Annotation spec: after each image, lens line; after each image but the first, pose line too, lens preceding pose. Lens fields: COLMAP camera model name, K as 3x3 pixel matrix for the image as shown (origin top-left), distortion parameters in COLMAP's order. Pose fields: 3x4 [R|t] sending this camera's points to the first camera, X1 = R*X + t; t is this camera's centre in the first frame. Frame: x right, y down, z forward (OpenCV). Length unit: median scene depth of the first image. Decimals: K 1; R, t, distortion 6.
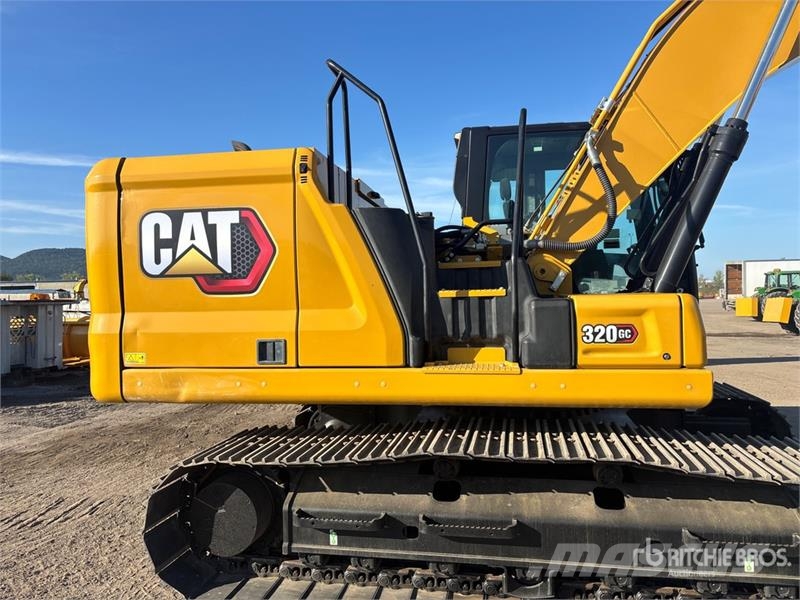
lens RADIAL K [[605.5, 0, 395.6], [0, 605.5, 295.4], [0, 0, 1]] dist [0.059513, -0.067188]
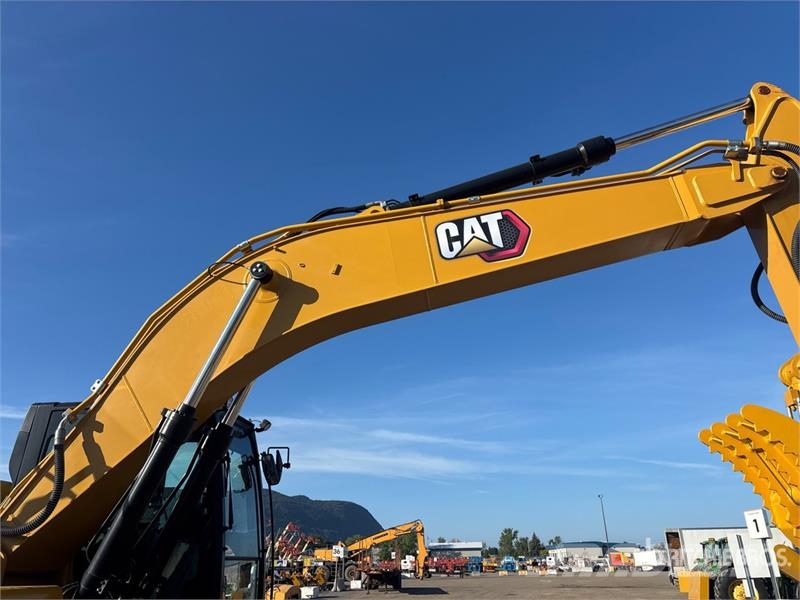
lens RADIAL K [[605.5, 0, 396.6], [0, 605.5, 299.5], [0, 0, 1]] dist [0.059513, -0.067188]
pose [[0.999104, 0.019340, 0.037655, 0.985113], [-0.002829, 0.918051, -0.396452, -0.039147], [-0.042237, 0.395990, 0.917283, -0.066520]]
